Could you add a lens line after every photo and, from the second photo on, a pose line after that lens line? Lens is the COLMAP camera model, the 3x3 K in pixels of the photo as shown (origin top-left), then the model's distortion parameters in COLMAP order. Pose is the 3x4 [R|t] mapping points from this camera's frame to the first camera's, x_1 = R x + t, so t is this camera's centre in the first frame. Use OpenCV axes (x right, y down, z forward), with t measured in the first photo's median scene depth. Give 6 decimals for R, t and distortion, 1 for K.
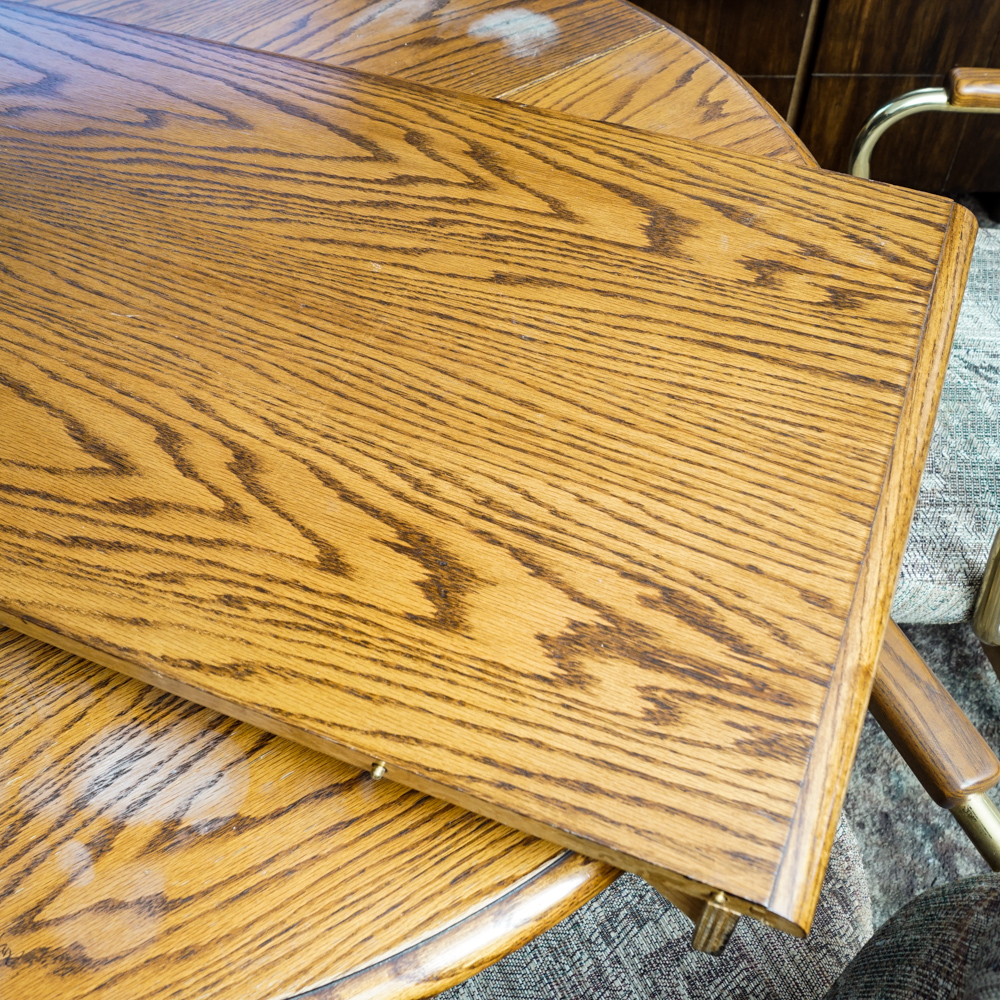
lens RADIAL K [[1176.1, 0, 498.2], [0, 1176.1, 491.8], [0, 0, 1]] dist [-0.088121, 0.000000]
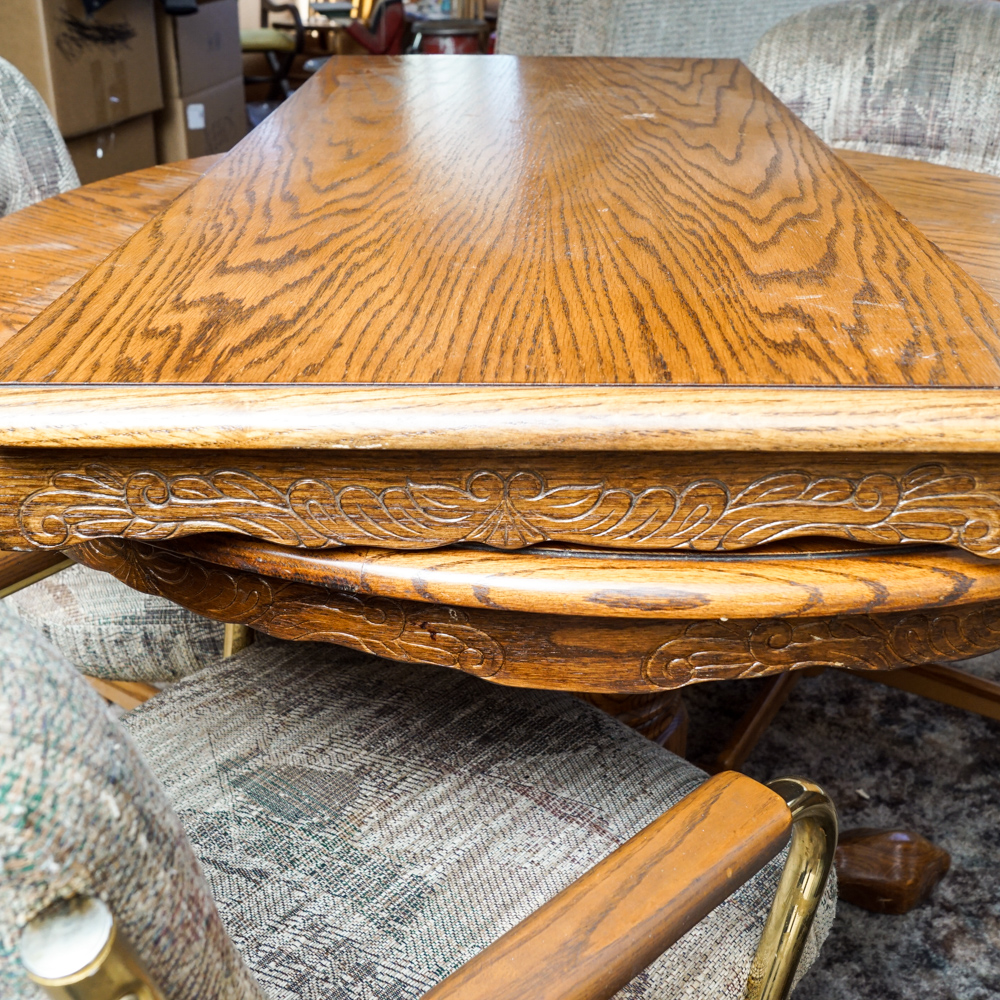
lens RADIAL K [[1294.8, 0, 476.2], [0, 1294.8, 503.9], [0, 0, 1]] dist [-0.083878, 0.000000]
pose [[0.332562, 0.428701, -0.840011, 1.164698], [-0.747420, 0.662994, 0.042455, 0.023619], [0.575123, 0.613722, 0.540906, 0.583381]]
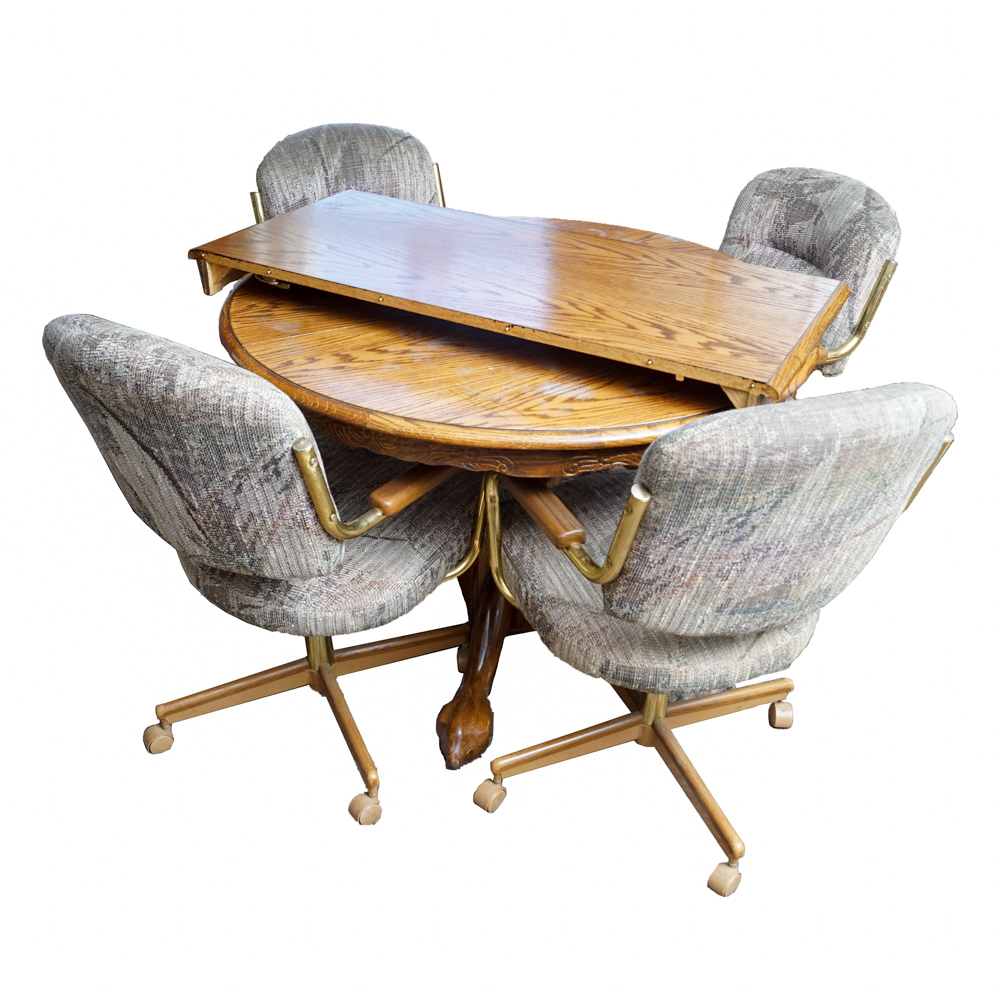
lens RADIAL K [[1176.1, 0, 497.5], [0, 1176.1, 500.1], [0, 0, 1]] dist [-0.088121, 0.000000]
pose [[0.994367, 0.089949, -0.056065, -0.283431], [-0.104687, 0.916200, -0.386804, 1.758967], [0.016575, 0.390495, 0.920456, -1.745337]]
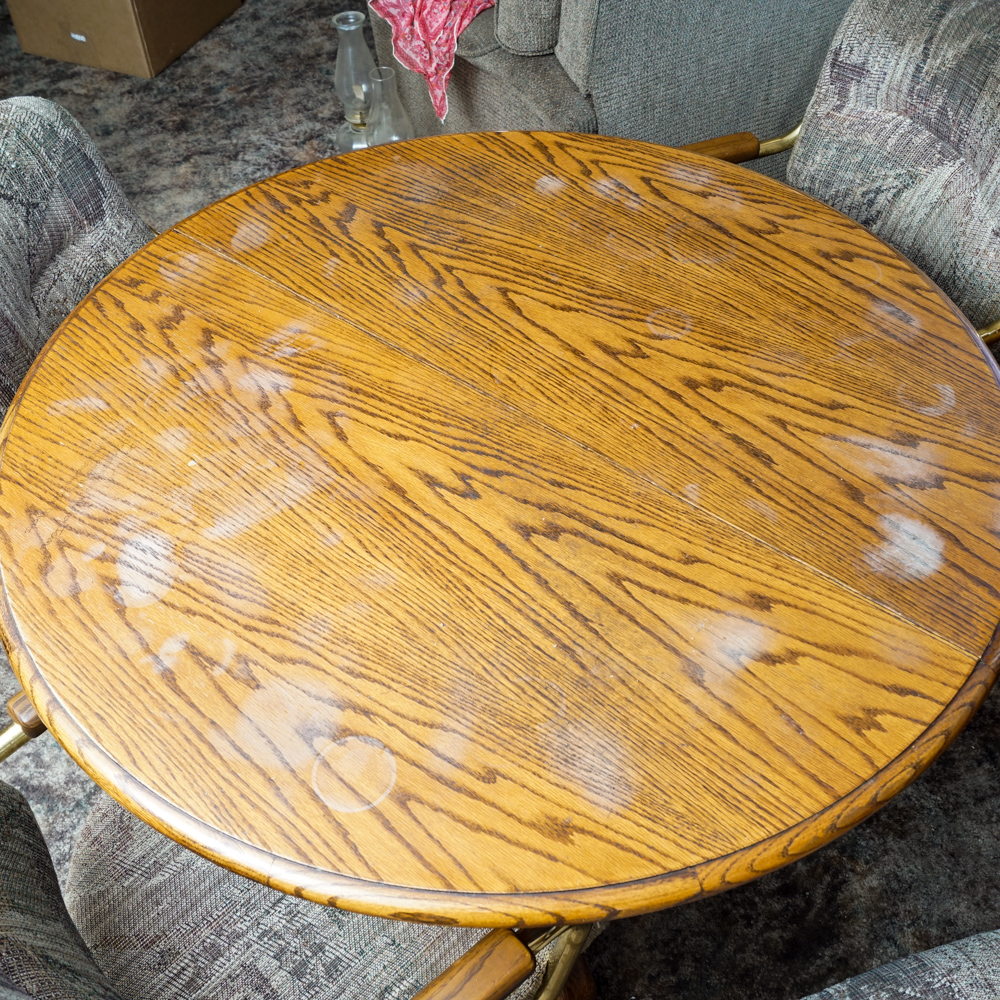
lens RADIAL K [[1176.1, 0, 493.0], [0, 1176.1, 506.1], [0, 0, 1]] dist [-0.088121, 0.000000]
pose [[0.265141, 0.733380, -0.625982, 1.000079], [-0.739092, 0.571519, 0.356523, -0.933481], [0.619228, 0.368130, 0.693569, 0.009572]]
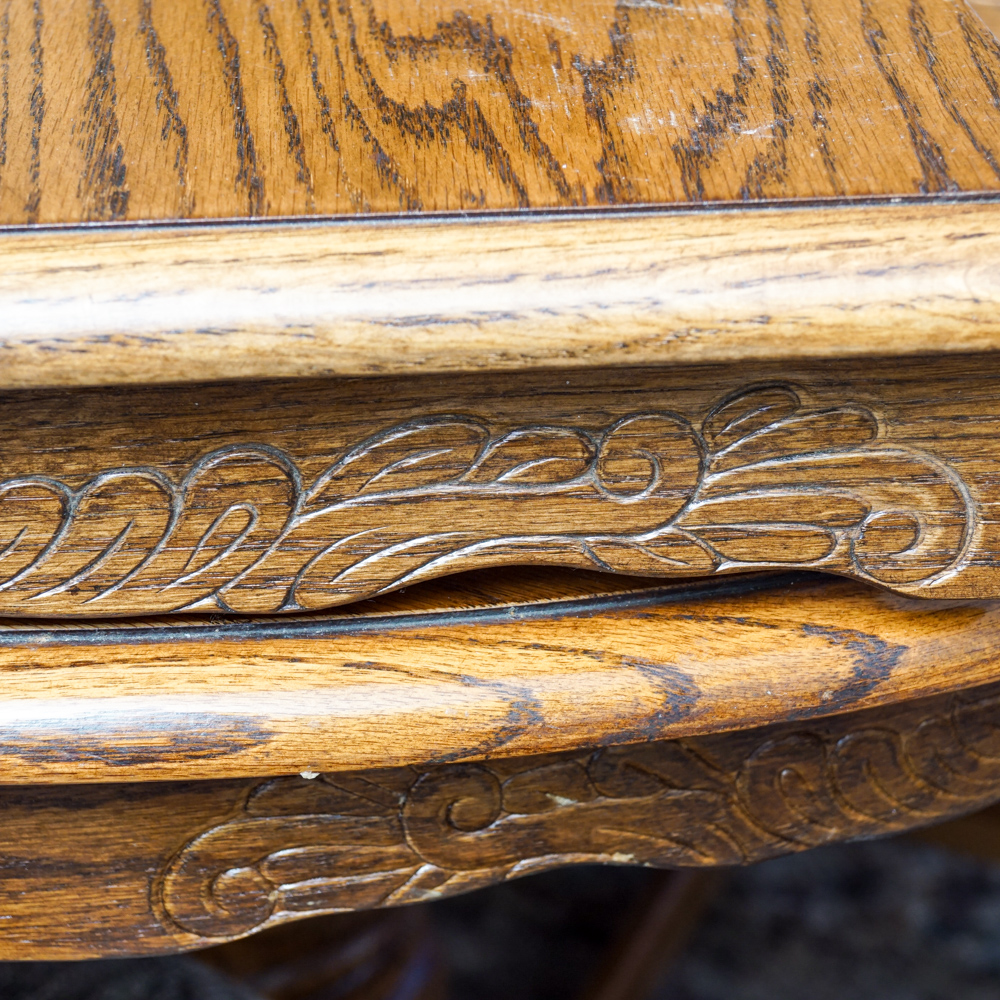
lens RADIAL K [[2943.8, 0, 498.2], [0, 2943.8, 501.4], [0, 0, 1]] dist [-0.007279, 0.000000]
pose [[0.458643, 0.422288, -0.781869, 1.165587], [-0.715254, 0.697551, -0.042819, -0.083904], [0.527312, 0.578874, 0.621970, 0.676052]]
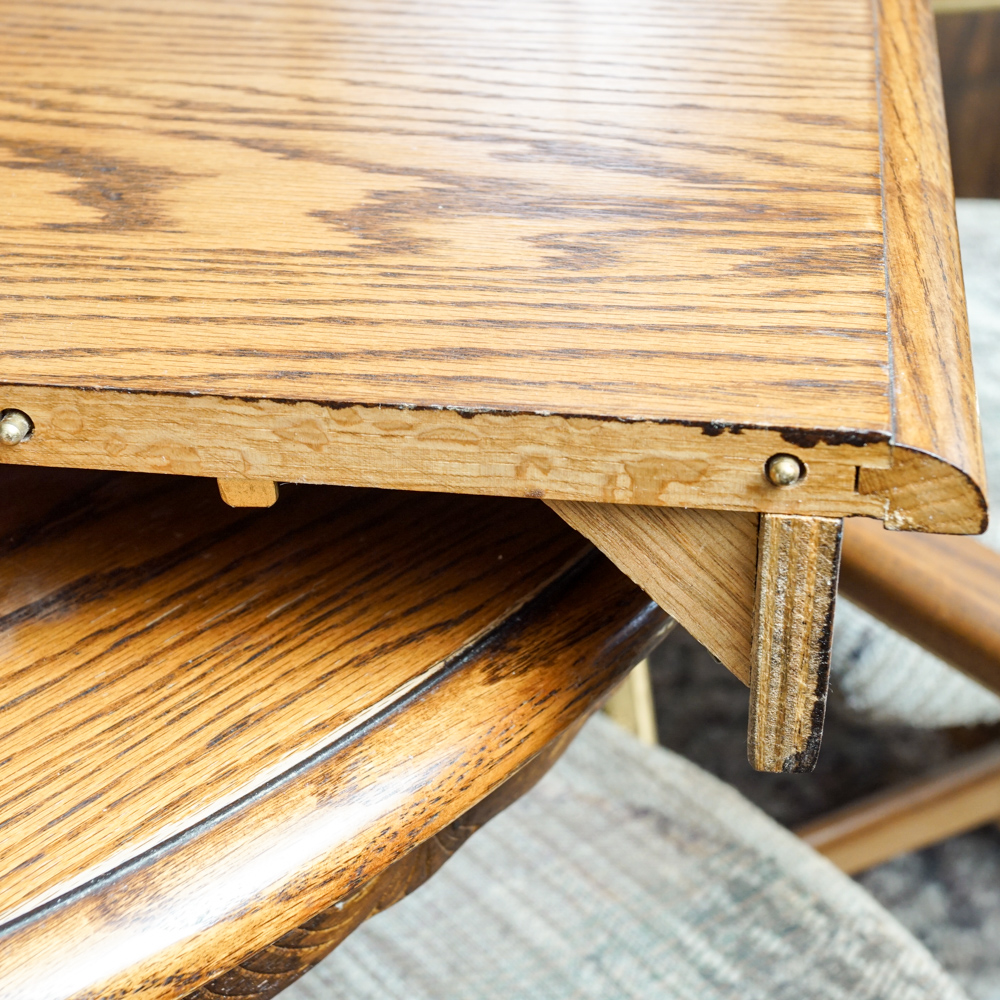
lens RADIAL K [[1840.9, 0, 496.0], [0, 1840.9, 503.7], [0, 0, 1]] dist [-0.052497, 0.000000]
pose [[0.972957, -0.133582, 0.188442, -0.052771], [0.190830, 0.924521, -0.329916, 0.493773], [-0.130148, 0.356954, 0.925011, 0.290548]]
